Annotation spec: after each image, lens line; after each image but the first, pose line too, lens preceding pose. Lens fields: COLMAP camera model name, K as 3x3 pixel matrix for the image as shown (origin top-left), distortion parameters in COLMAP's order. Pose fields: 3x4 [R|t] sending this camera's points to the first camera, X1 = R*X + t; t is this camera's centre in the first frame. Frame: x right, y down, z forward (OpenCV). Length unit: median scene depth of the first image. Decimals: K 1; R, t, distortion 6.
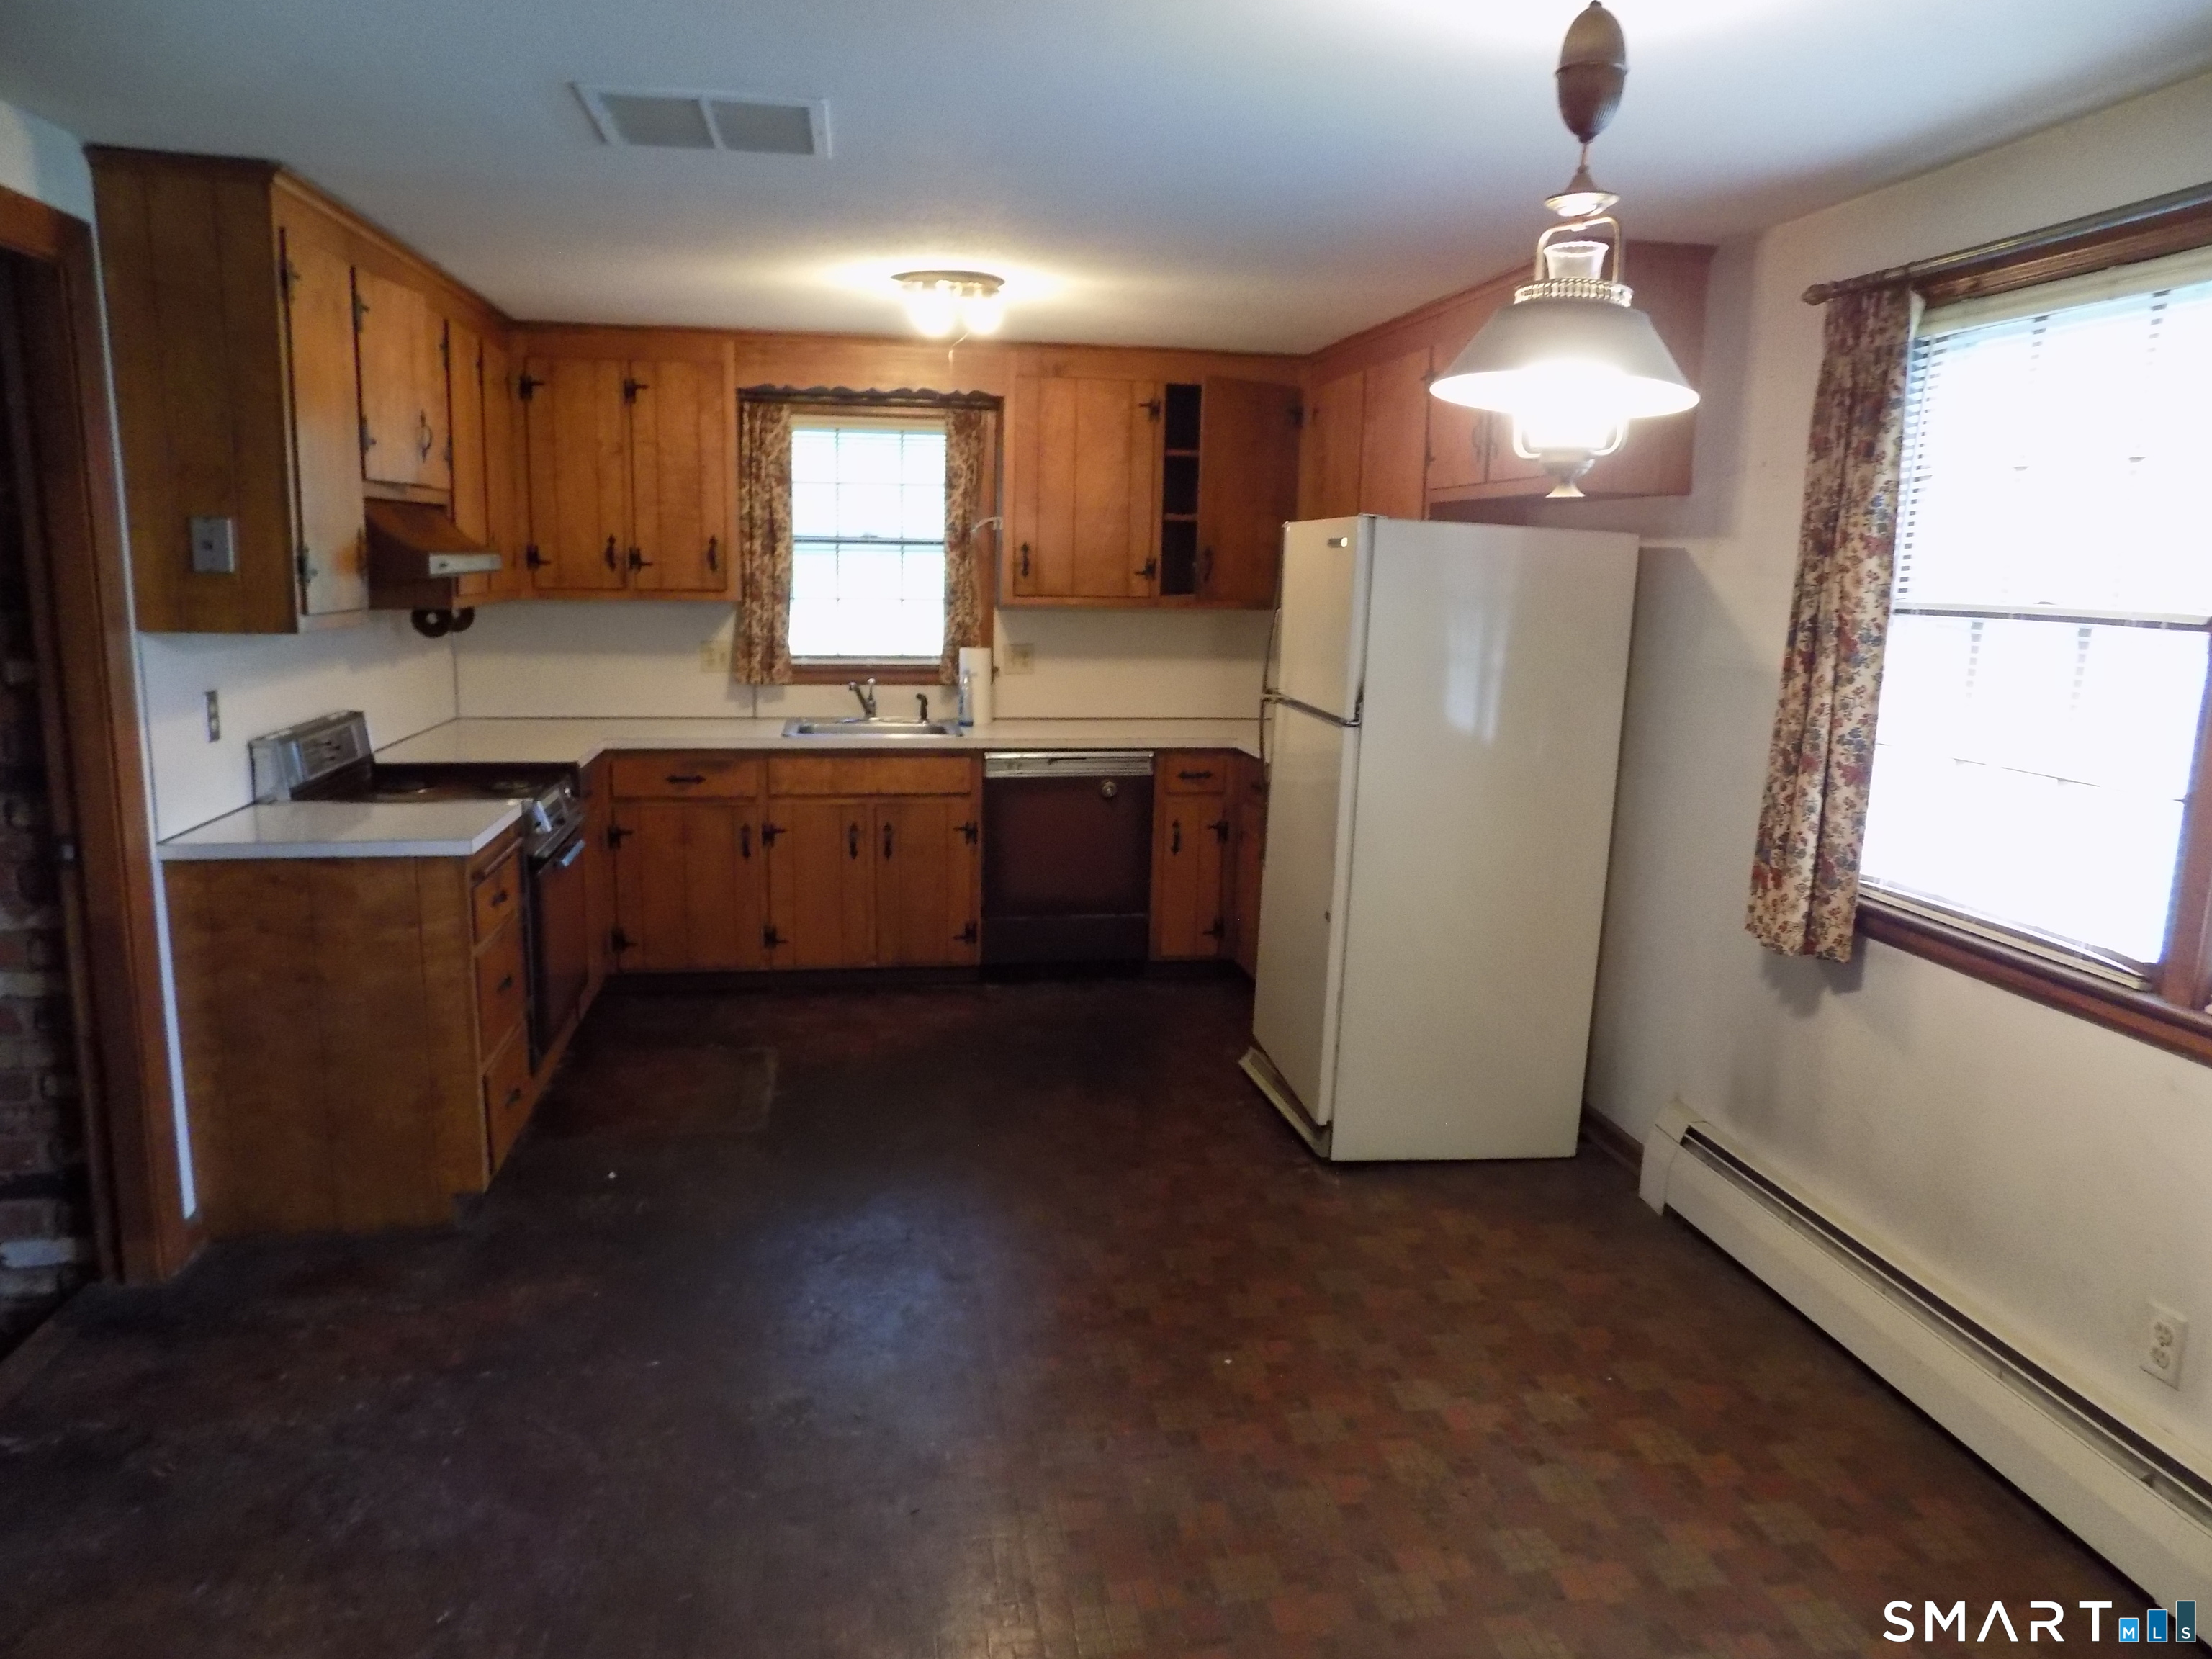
lens RADIAL K [[1502.6, 0, 1125.4], [0, 1502.6, 828.2], [0, 0, 1]] dist [-0.068707, 0.074402]
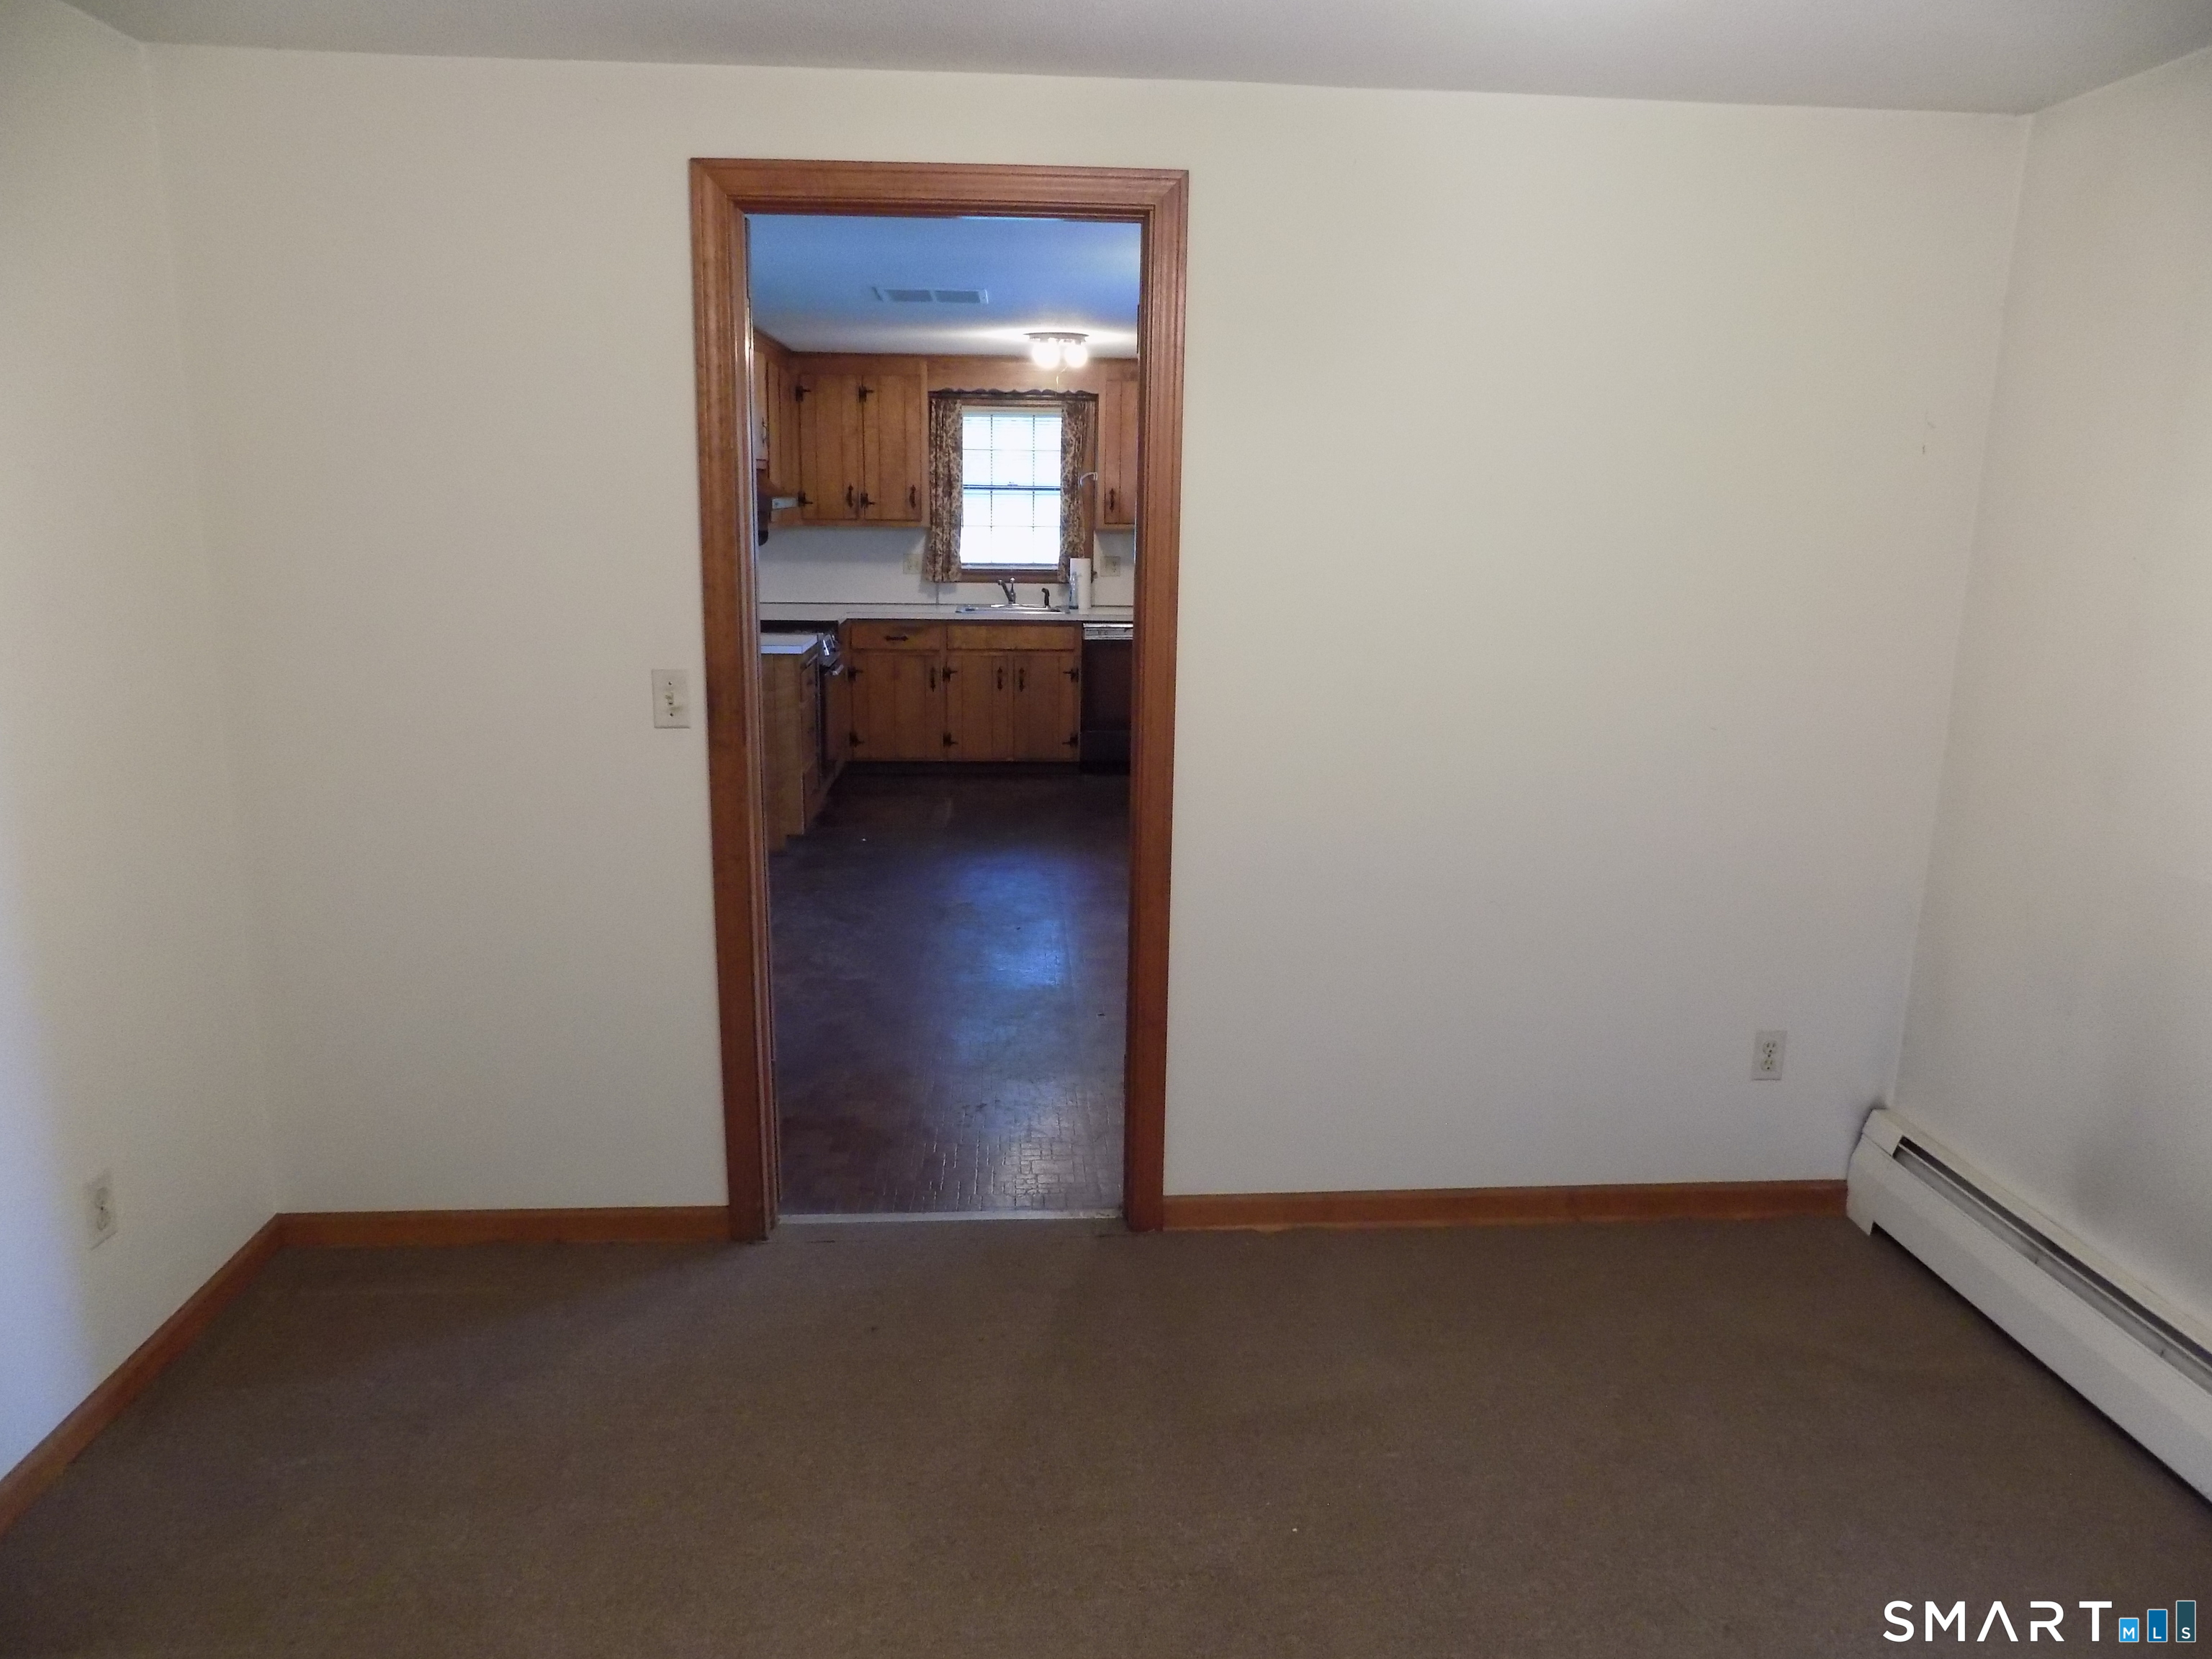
lens RADIAL K [[1502.6, 0, 1125.4], [0, 1502.6, 828.2], [0, 0, 1]] dist [-0.068707, 0.074402]
pose [[0.994774, 0.015663, -0.100890, 0.110613], [-0.011918, 0.999221, 0.037615, 0.102719], [0.101400, -0.036216, 0.994186, -0.555406]]
